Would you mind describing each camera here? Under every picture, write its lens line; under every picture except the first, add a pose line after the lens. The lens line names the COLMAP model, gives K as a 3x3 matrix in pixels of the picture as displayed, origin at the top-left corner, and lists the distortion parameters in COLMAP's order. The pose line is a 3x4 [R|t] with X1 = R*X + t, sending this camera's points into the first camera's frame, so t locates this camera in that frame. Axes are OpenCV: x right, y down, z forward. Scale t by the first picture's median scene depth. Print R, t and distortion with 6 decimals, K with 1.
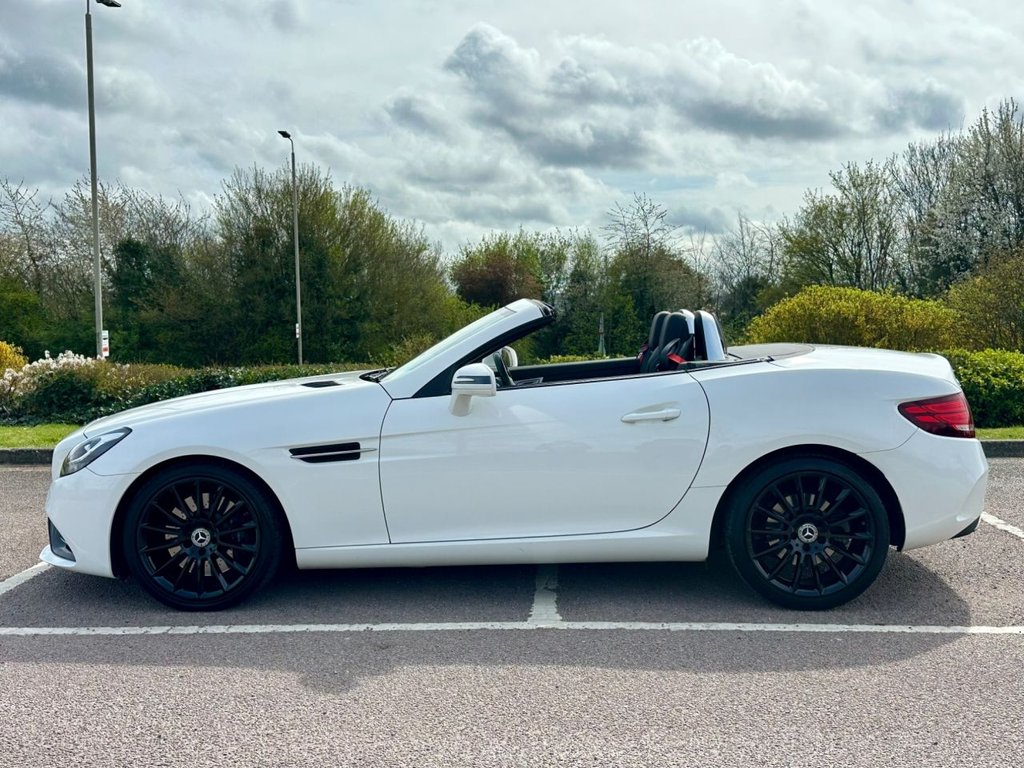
lens RADIAL K [[1275.8, 0, 510.1], [0, 1275.8, 409.8], [0, 0, 1]] dist [0.187241, -0.397106]
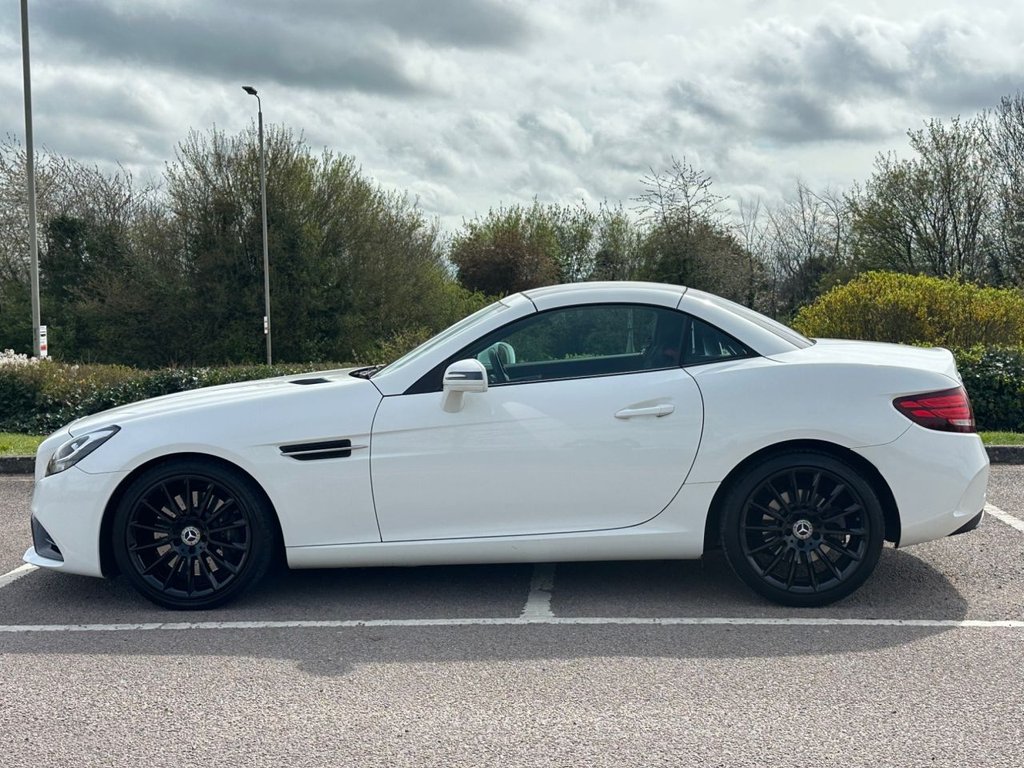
lens RADIAL K [[1200.3, 0, 497.9], [0, 1200.3, 386.5], [0, 0, 1]] dist [0.111548, 0.002377]
pose [[0.999995, -0.002695, 0.001678, -0.015947], [0.002715, 0.999921, -0.012268, -0.011454], [-0.001645, 0.012273, 0.999923, 0.214157]]
